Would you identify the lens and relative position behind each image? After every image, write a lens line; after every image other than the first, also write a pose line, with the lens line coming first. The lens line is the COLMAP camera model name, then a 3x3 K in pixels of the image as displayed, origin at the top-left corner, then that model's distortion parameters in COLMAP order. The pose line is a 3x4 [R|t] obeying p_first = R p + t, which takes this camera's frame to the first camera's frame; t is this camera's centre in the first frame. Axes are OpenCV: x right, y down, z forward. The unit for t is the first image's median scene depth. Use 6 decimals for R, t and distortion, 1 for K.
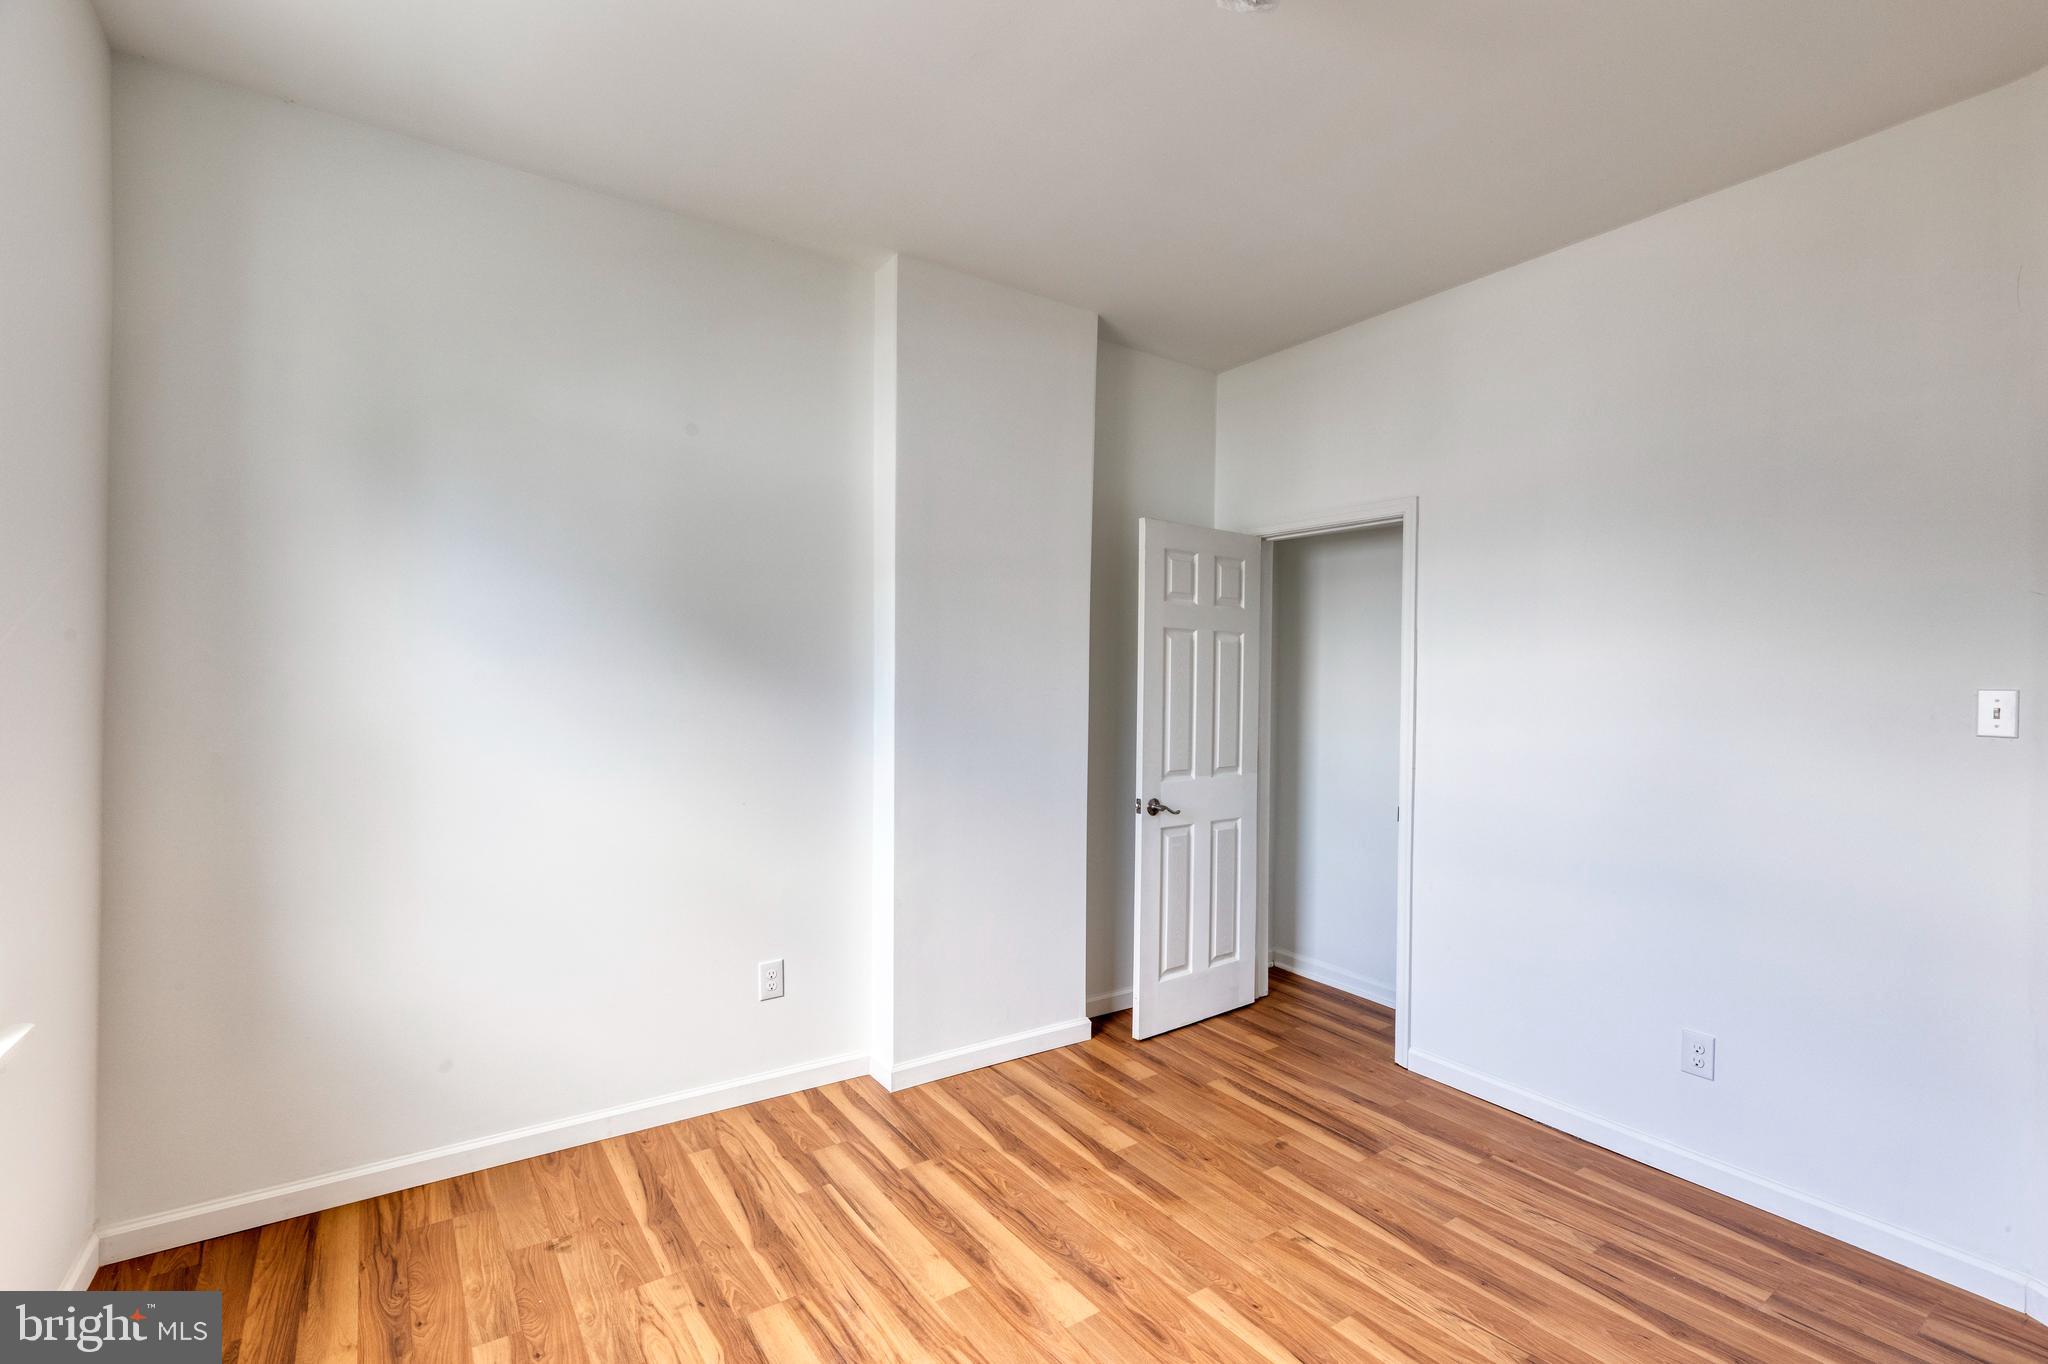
lens RADIAL K [[917.6, 0, 1022.9], [0, 917.6, 684.5], [0, 0, 1]] dist [0.002571, -0.000030]
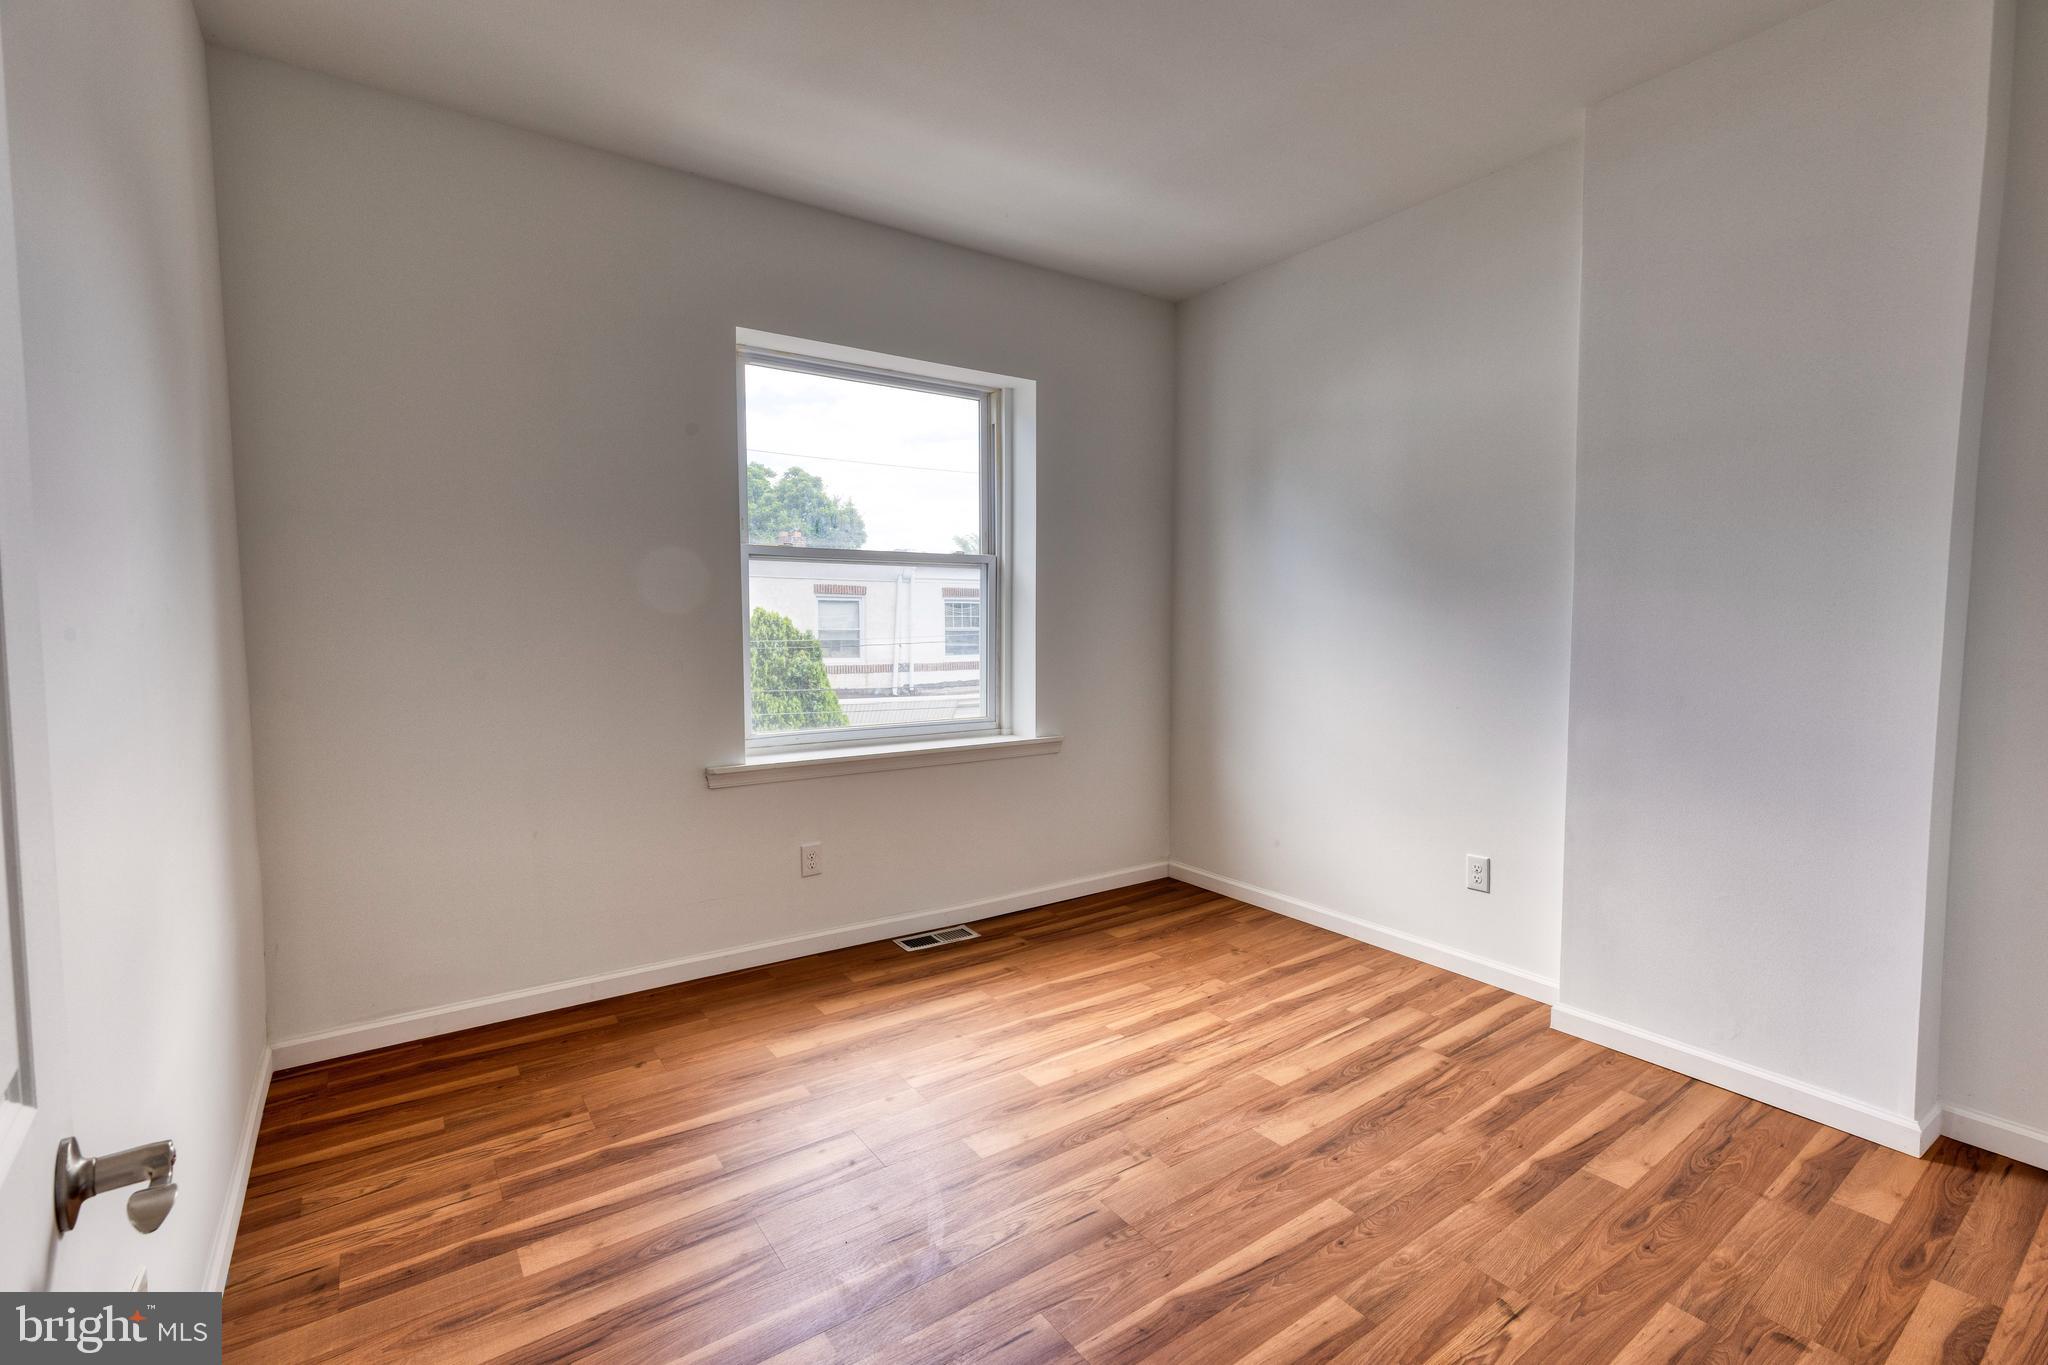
lens RADIAL K [[910.9, 0, 1023.3], [0, 910.9, 680.4], [0, 0, 1]] dist [-0.002576, -0.000732]
pose [[-0.000280, 0.055590, -0.998454, 0.930359], [0.000317, 0.998454, 0.055590, 0.039169], [1.000000, -0.000301, -0.000297, 0.544355]]
